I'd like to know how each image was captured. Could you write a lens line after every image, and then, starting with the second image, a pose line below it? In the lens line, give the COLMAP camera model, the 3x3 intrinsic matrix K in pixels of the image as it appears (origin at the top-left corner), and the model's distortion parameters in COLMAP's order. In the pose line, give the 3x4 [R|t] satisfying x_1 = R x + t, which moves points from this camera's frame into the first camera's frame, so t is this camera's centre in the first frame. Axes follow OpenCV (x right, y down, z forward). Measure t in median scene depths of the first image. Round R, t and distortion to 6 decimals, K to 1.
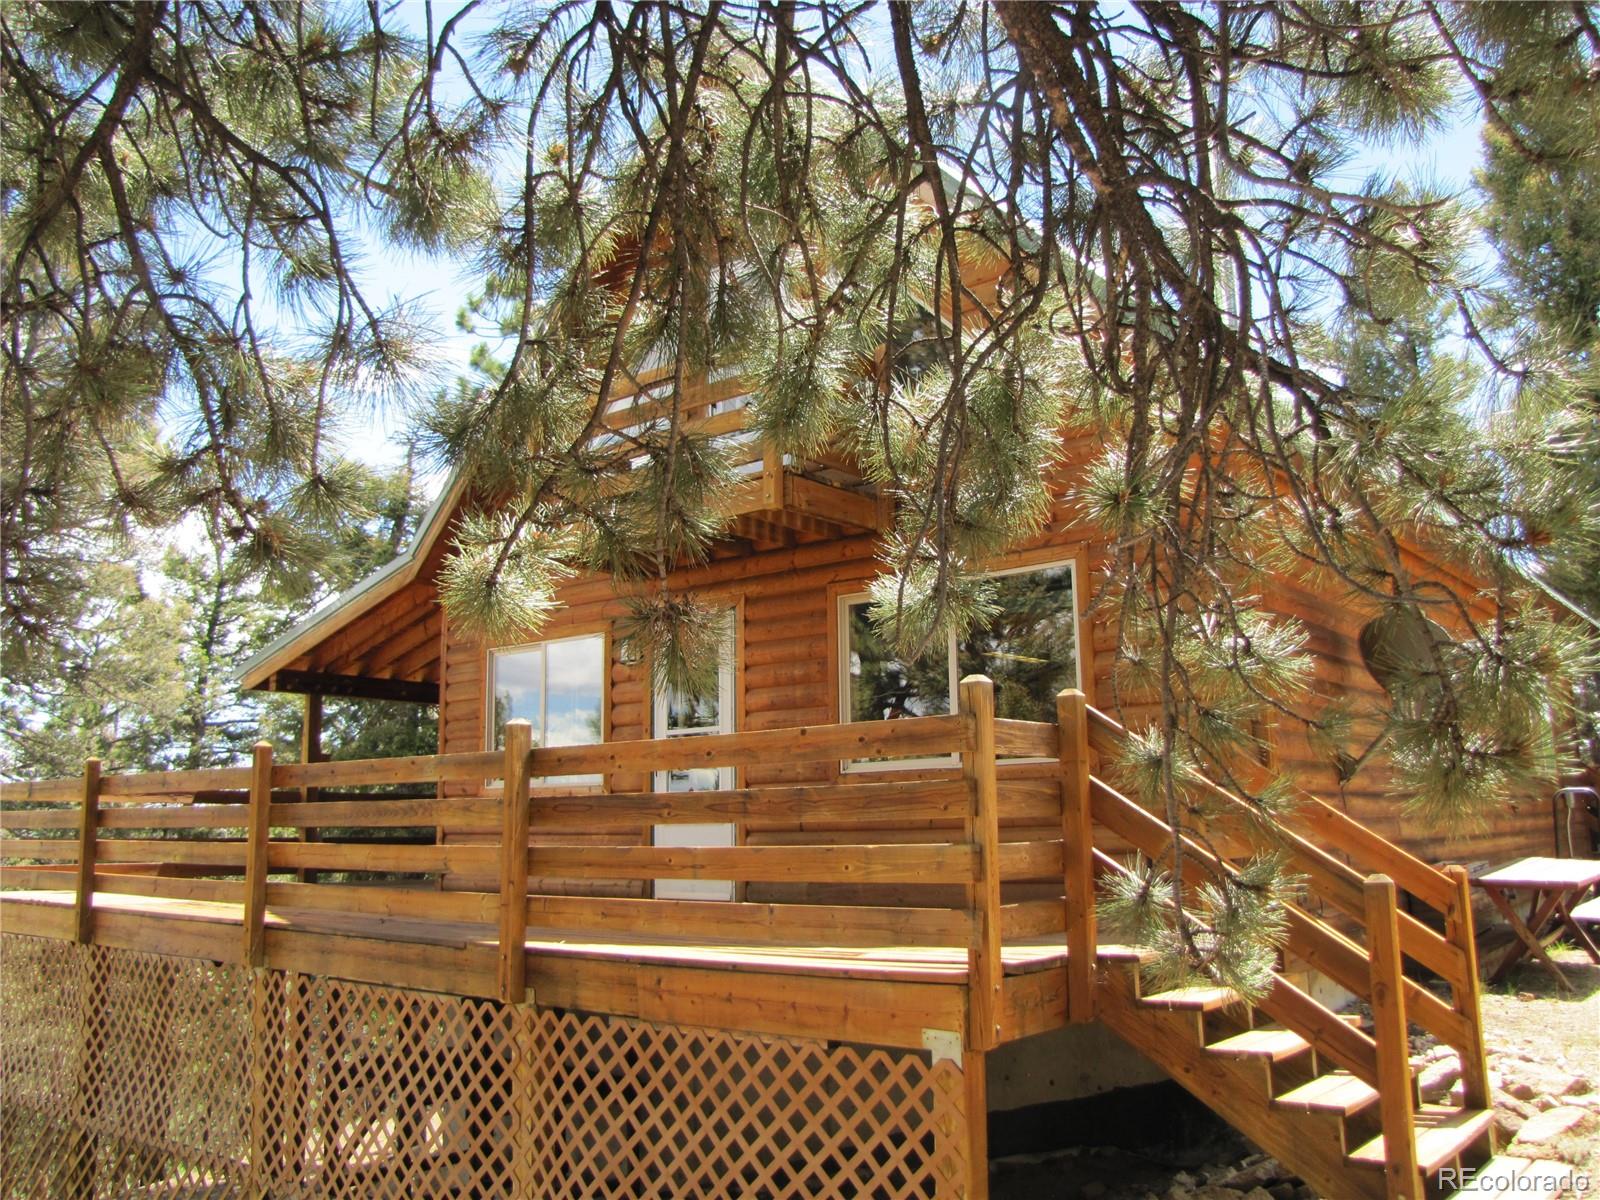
lens RADIAL K [[1345.2, 0, 802.1], [0, 1345.2, 608.0], [0, 0, 1]] dist [-0.144673, 0.072150]
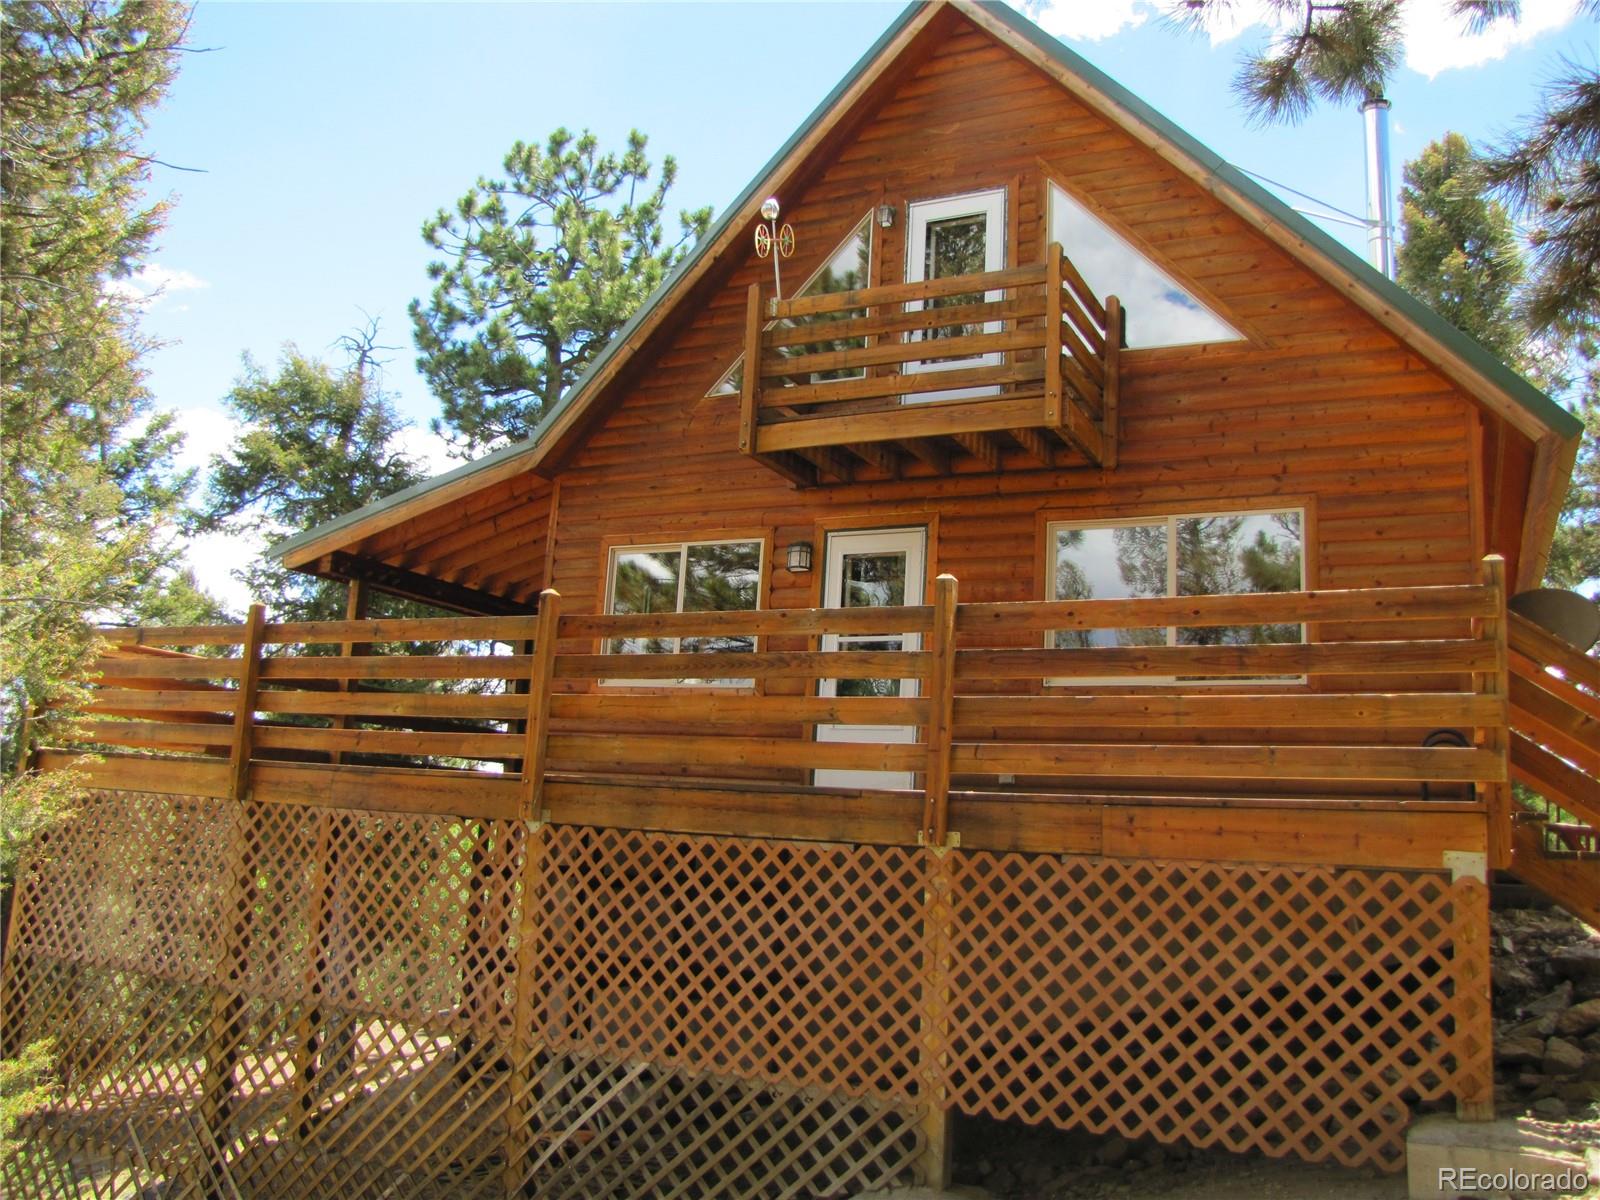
lens RADIAL K [[1345.2, 0, 791.1], [0, 1345.2, 587.2], [0, 0, 1]] dist [-0.144673, 0.072150]
pose [[0.973550, 0.110103, 0.200195, -0.592796], [-0.106208, 0.993887, -0.030126, 0.150790], [-0.202288, 0.008067, 0.979293, 0.000745]]
